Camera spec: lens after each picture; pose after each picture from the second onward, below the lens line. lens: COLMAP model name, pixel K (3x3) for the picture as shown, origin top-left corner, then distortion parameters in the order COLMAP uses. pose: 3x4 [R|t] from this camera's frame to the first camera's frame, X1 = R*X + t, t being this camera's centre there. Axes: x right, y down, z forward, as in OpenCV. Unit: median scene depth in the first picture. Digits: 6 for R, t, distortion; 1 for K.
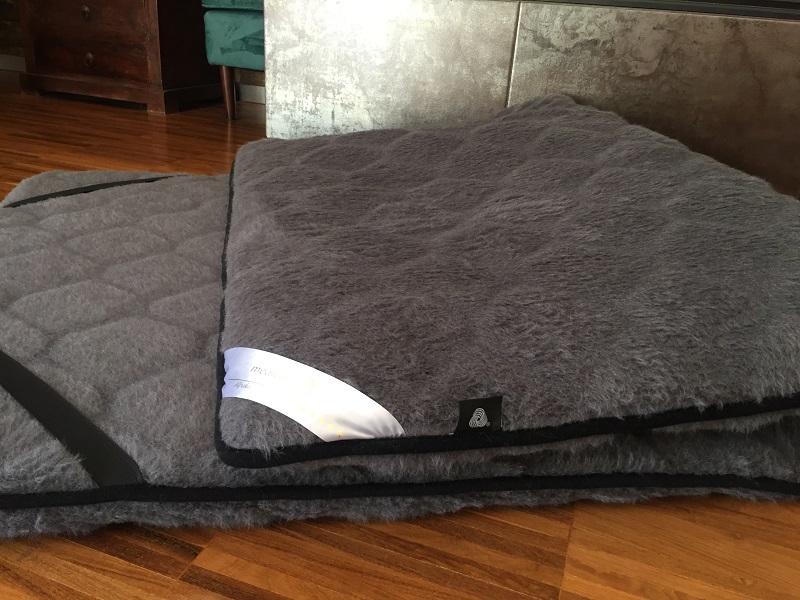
lens RADIAL K [[695.0, 0, 398.1], [0, 695.0, 298.0], [0, 0, 1]] dist [0.083646, -0.136280]
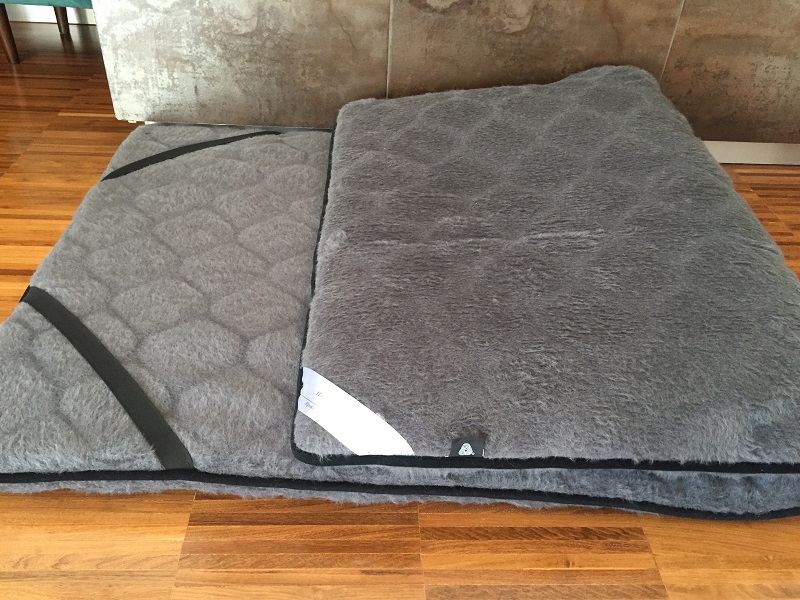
lens RADIAL K [[695.0, 0, 401.8], [0, 695.0, 300.6], [0, 0, 1]] dist [0.083646, -0.136280]
pose [[0.925984, -0.241581, 0.290159, -0.211074], [0.156699, 0.945090, 0.286791, -0.266273], [-0.343510, -0.220096, 0.912994, 0.017300]]
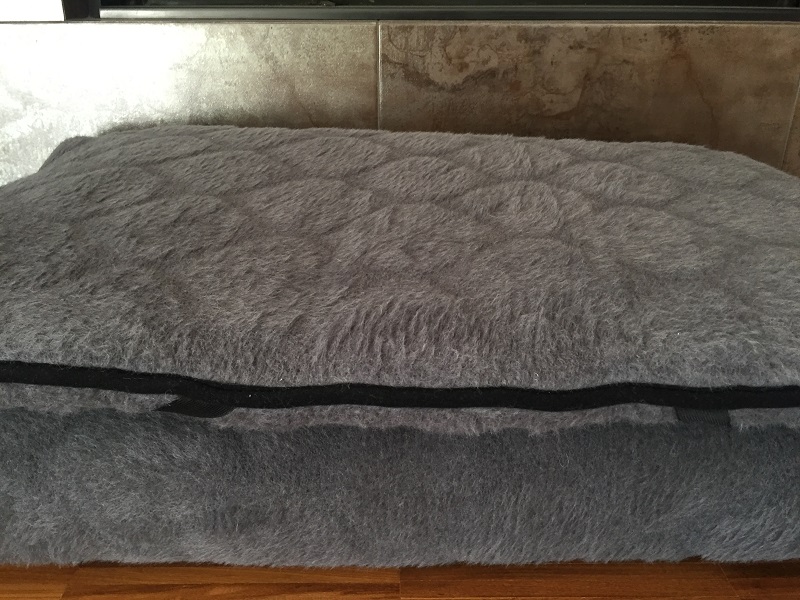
lens RADIAL K [[695.0, 0, 401.3], [0, 695.0, 290.4], [0, 0, 1]] dist [0.083646, -0.136280]
pose [[0.931605, -0.193123, 0.307922, -0.063370], [0.197057, 0.980216, 0.018584, -0.184327], [-0.305419, 0.043365, 0.951230, 0.375736]]
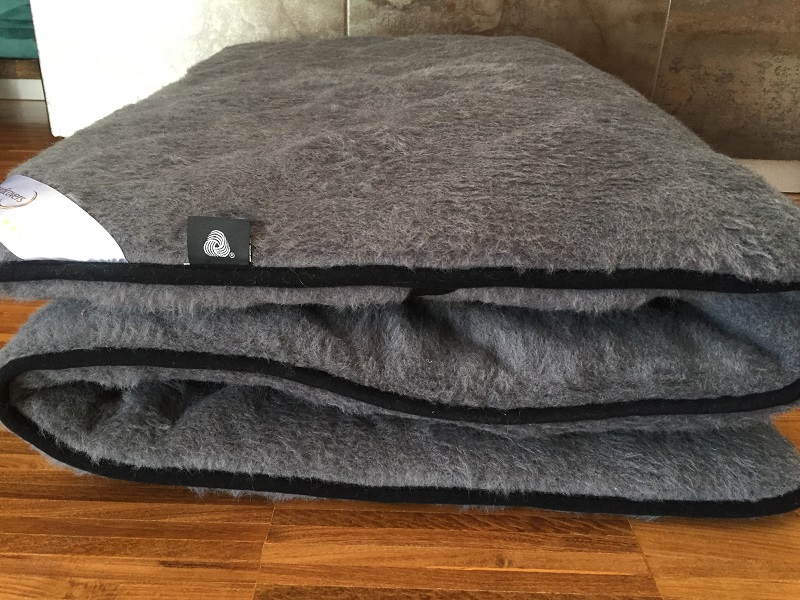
lens RADIAL K [[695.0, 0, 402.0], [0, 695.0, 299.8], [0, 0, 1]] dist [0.083646, -0.136280]
pose [[0.942706, -0.168549, 0.287917, -0.093258], [0.160297, 0.985689, 0.052182, -0.026437], [-0.292592, -0.003040, 0.956233, 0.130155]]
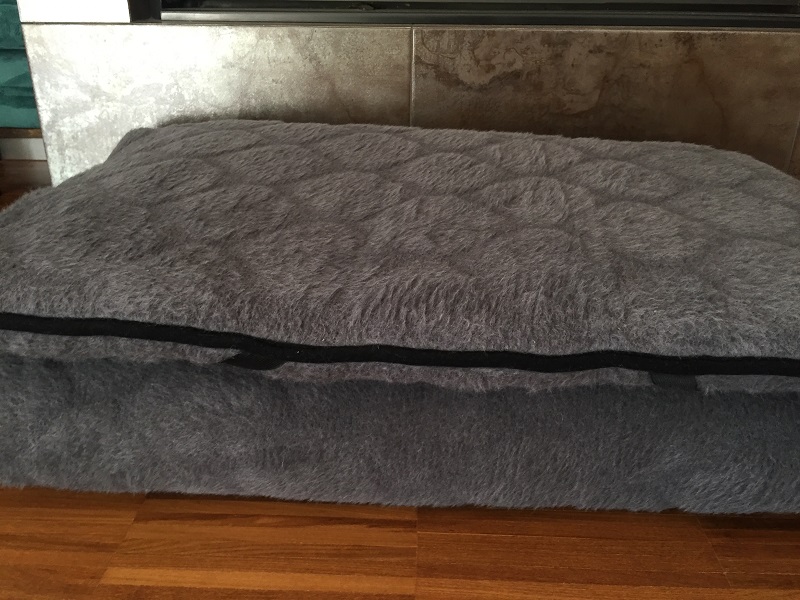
lens RADIAL K [[695.0, 0, 402.1], [0, 695.0, 293.2], [0, 0, 1]] dist [0.083646, -0.136280]
pose [[0.948294, -0.176078, 0.264075, -0.081156], [0.173265, 0.984285, 0.034100, -0.180467], [-0.265929, 0.013418, 0.963899, 0.308550]]
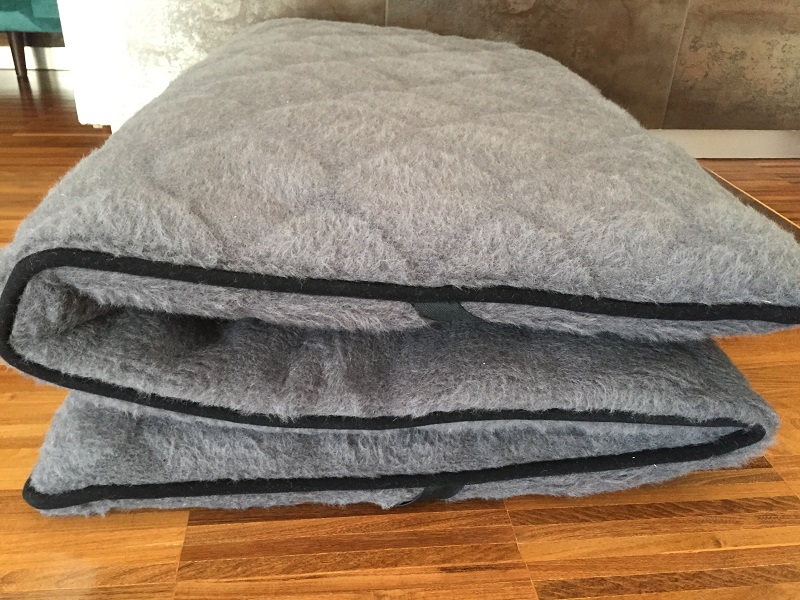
lens RADIAL K [[695.0, 0, 399.5], [0, 695.0, 302.0], [0, 0, 1]] dist [0.083646, -0.136280]
pose [[0.896386, -0.240783, 0.372177, -0.263193], [0.194657, 0.968141, 0.157517, -0.114784], [-0.398247, -0.068749, 0.914698, 0.153803]]
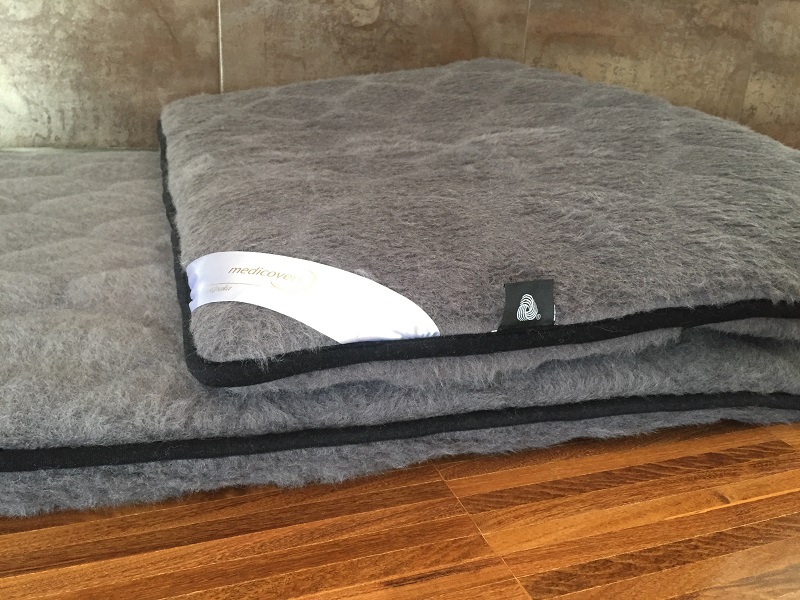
lens RADIAL K [[695.0, 0, 405.4], [0, 695.0, 298.6], [0, 0, 1]] dist [0.083646, -0.136280]
pose [[0.759592, -0.238396, 0.605134, -0.258248], [0.249494, 0.966028, 0.067395, -0.018360], [-0.600643, 0.099785, 0.793266, 0.275961]]
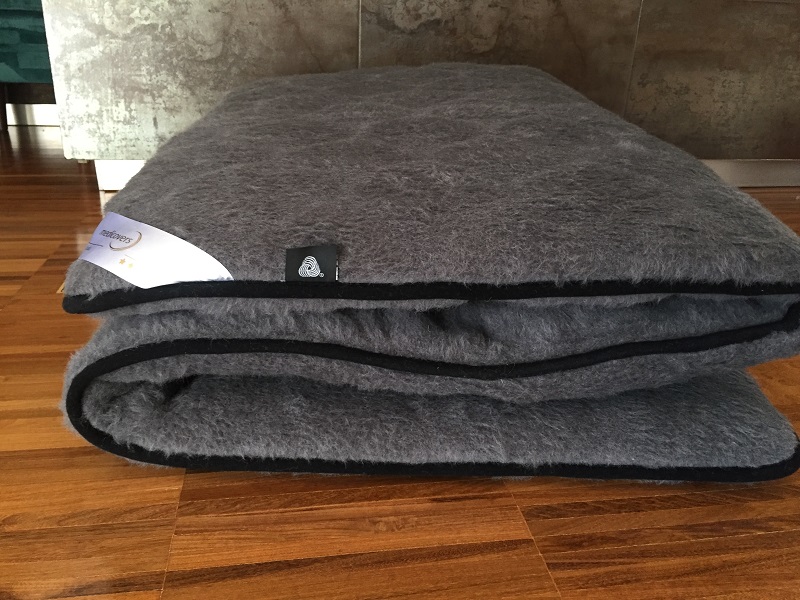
lens RADIAL K [[695.0, 0, 403.5], [0, 695.0, 299.3], [0, 0, 1]] dist [0.083646, -0.136280]
pose [[0.871458, -0.220670, 0.438025, -0.301961], [0.216067, 0.974468, 0.061052, -0.045247], [-0.440314, 0.041439, 0.896887, 0.126326]]
